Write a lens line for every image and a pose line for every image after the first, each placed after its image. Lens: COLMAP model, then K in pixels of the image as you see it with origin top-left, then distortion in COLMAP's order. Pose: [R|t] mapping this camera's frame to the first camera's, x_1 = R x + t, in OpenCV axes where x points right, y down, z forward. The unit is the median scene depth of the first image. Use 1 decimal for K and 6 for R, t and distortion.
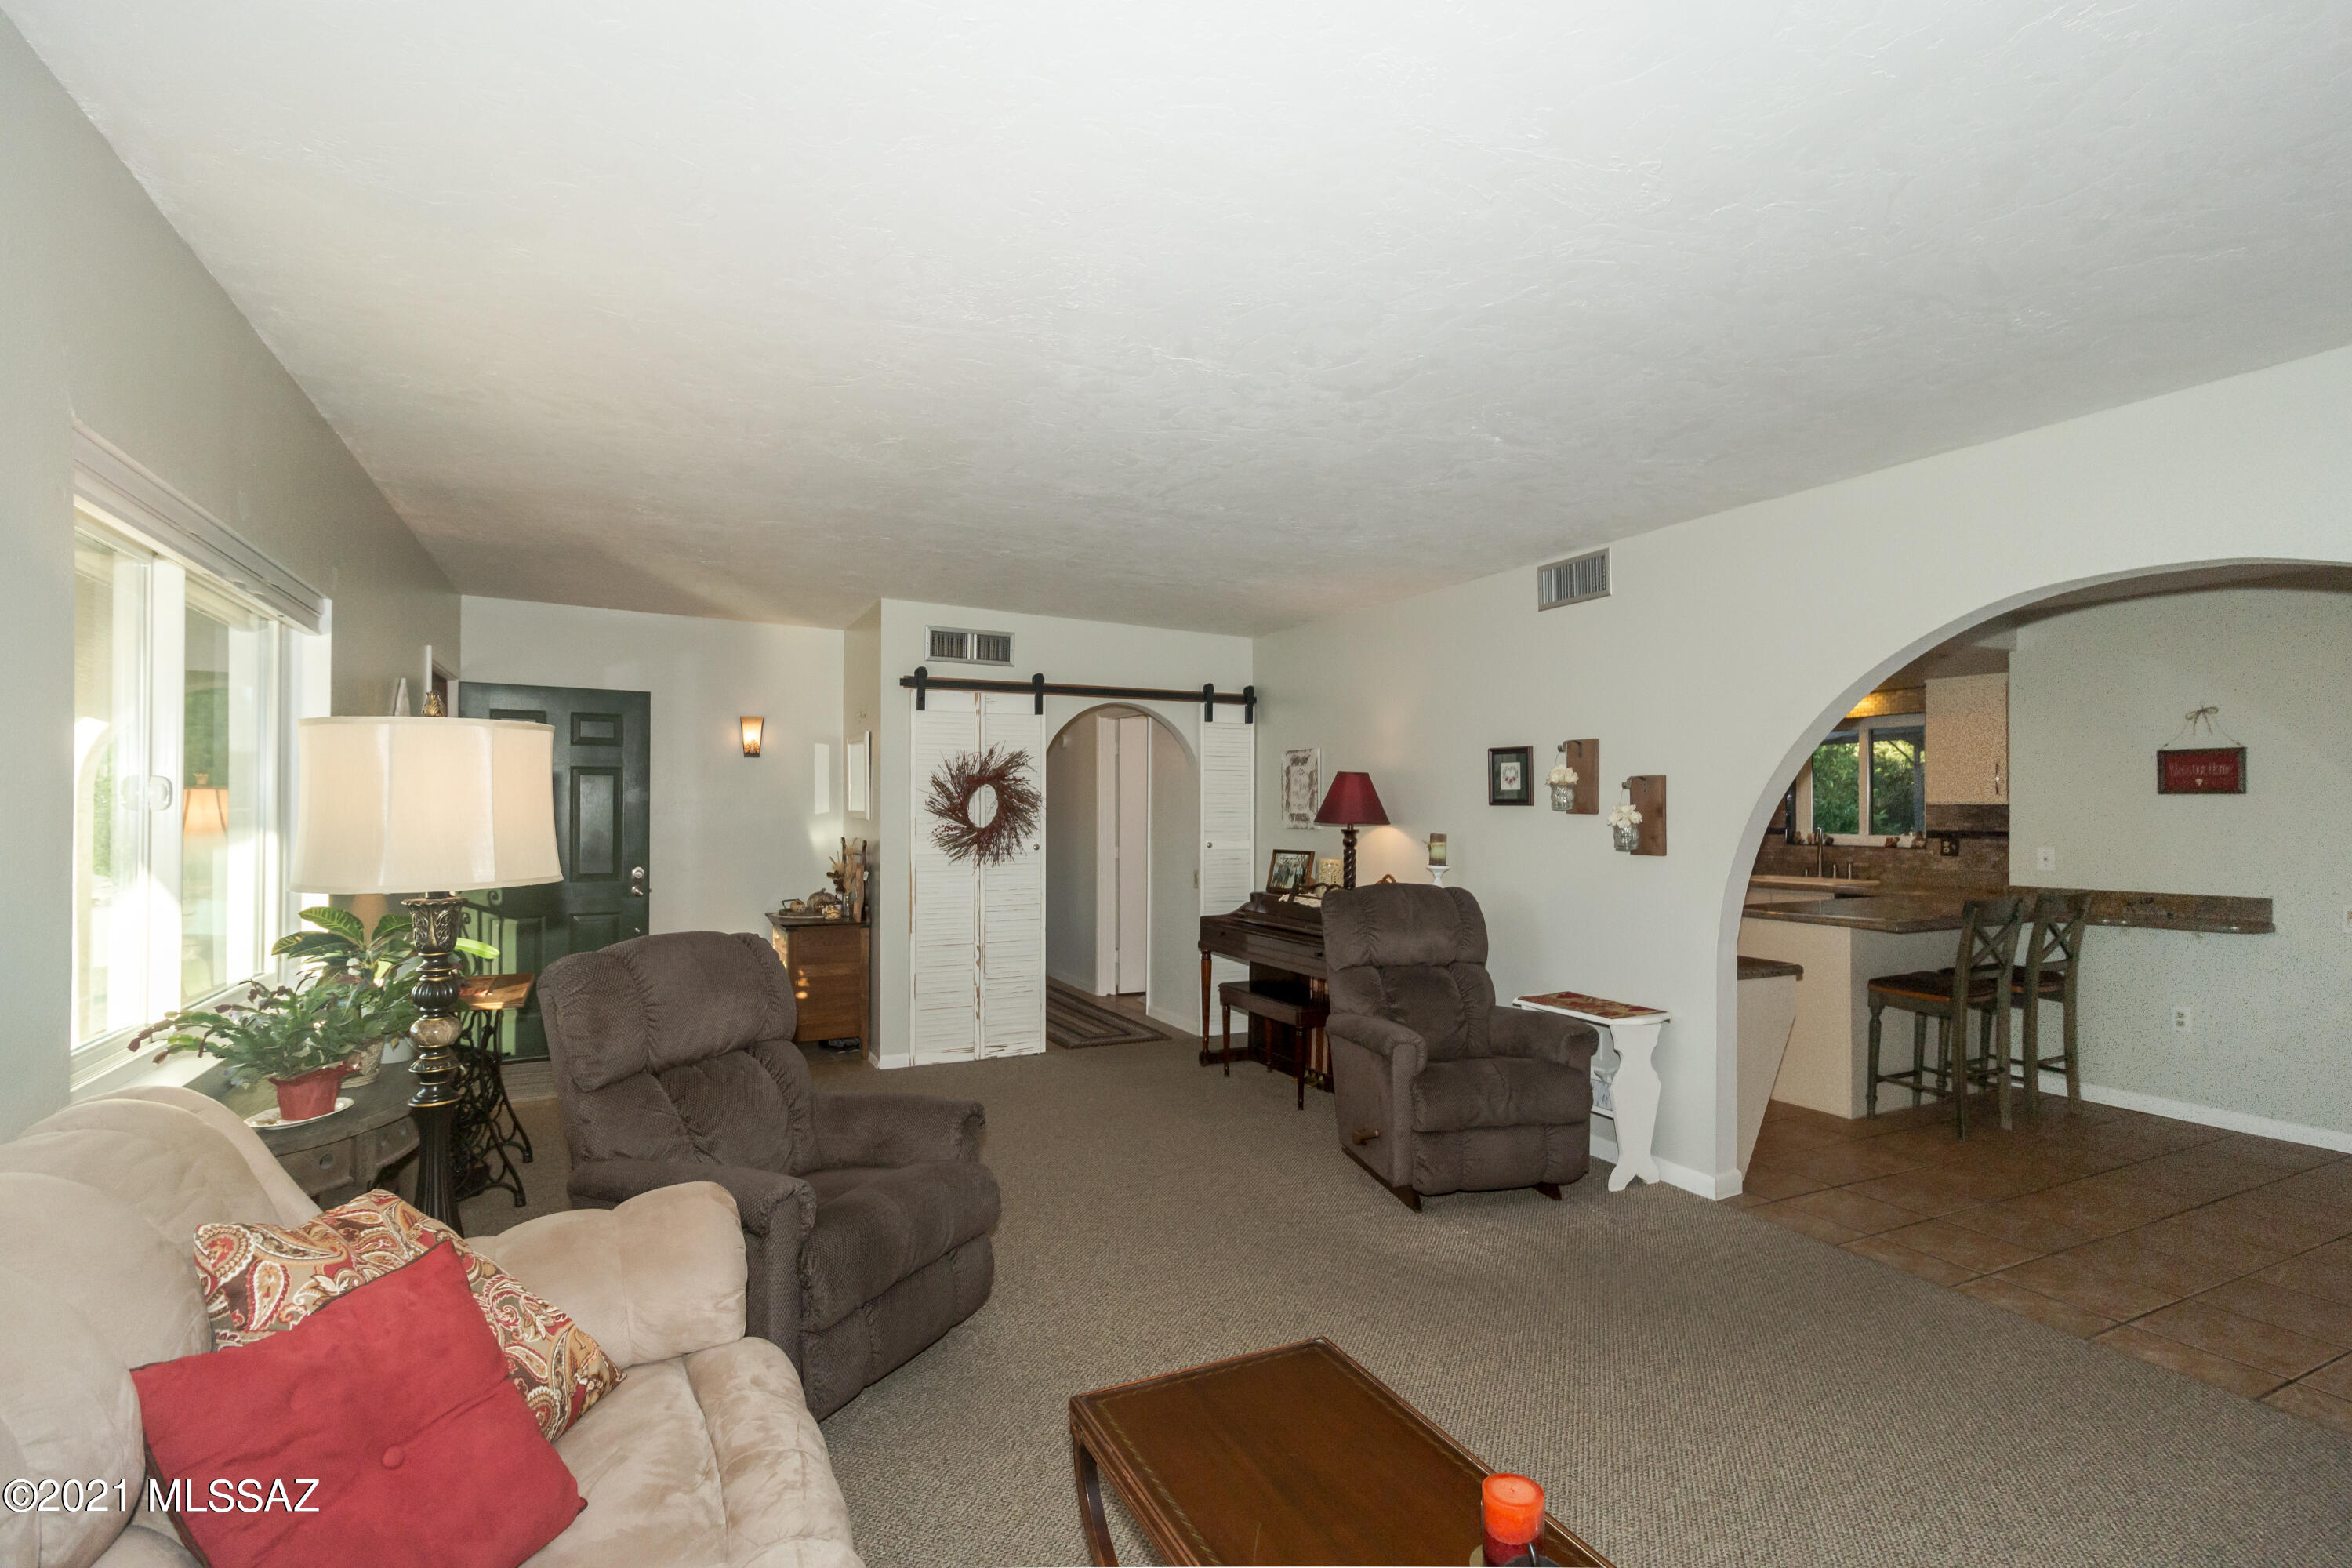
lens RADIAL K [[1112.9, 0, 1185.2], [0, 1112.9, 804.8], [0, 0, 1]] dist [0.003570, 0.000298]
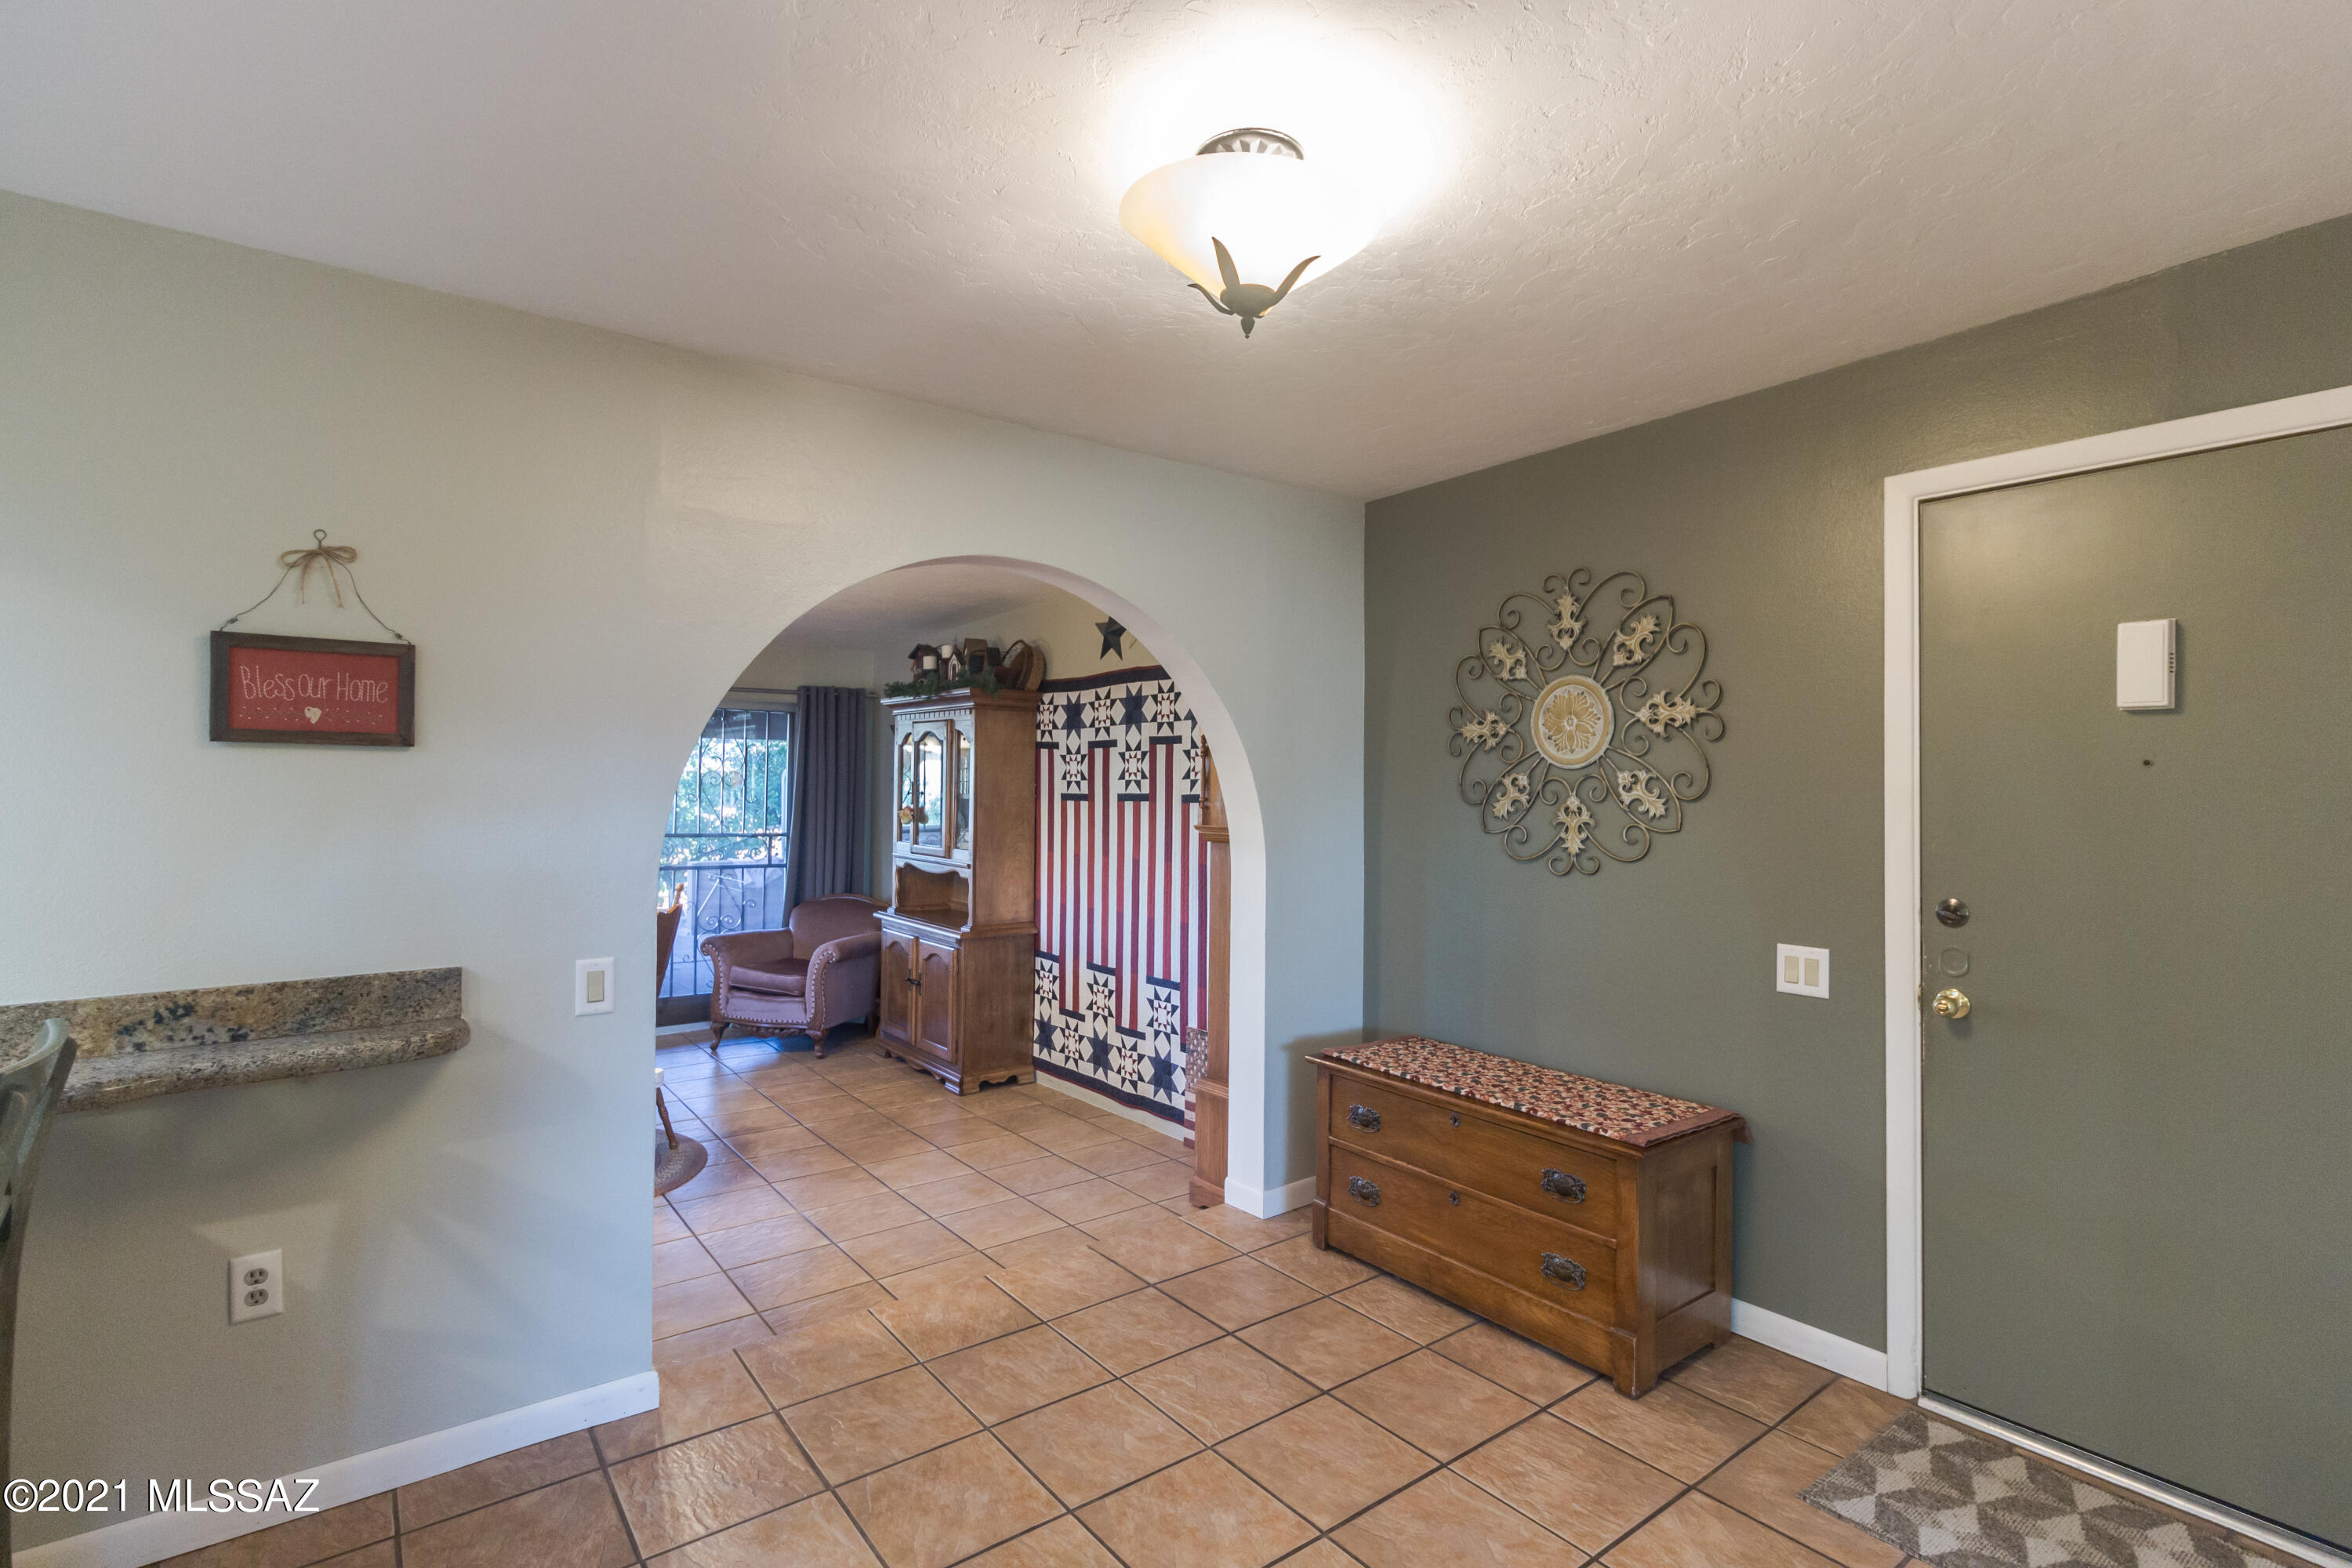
lens RADIAL K [[1115.9, 0, 1186.6], [0, 1115.9, 775.3], [0, 0, 1]] dist [-0.001015, -0.000192]
pose [[-0.192699, 0.007124, 0.981232, 0.342516], [-0.008204, 0.999927, -0.008871, 0.002906], [-0.981224, -0.009760, -0.192627, 0.608976]]
